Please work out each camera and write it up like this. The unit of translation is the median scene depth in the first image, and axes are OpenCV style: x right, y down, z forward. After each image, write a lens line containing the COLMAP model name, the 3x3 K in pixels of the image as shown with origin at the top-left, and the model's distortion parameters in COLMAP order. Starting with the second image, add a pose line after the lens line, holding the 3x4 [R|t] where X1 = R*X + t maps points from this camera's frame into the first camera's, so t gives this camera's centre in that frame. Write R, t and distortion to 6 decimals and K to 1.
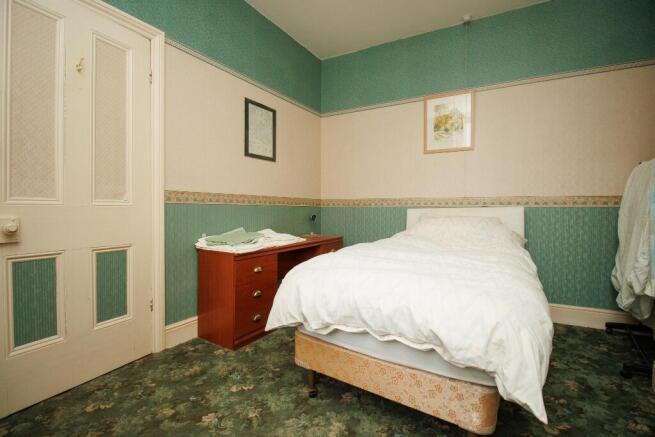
lens RADIAL K [[302.9, 0, 332.9], [0, 302.9, 209.6], [0, 0, 1]] dist [-0.015416, -0.000422]
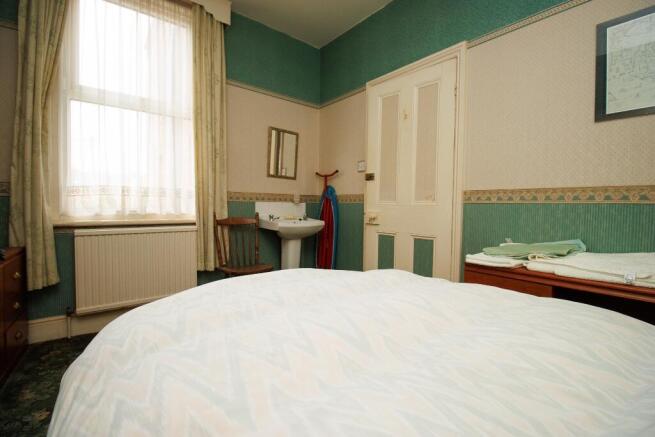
lens RADIAL K [[302.9, 0, 332.9], [0, 302.9, 209.6], [0, 0, 1]] dist [-0.015416, -0.000422]
pose [[-0.358297, 0.001099, -0.933607, 0.587341], [-0.021292, 0.999730, 0.009348, 0.001594], [0.933365, 0.023228, -0.358177, 0.956525]]
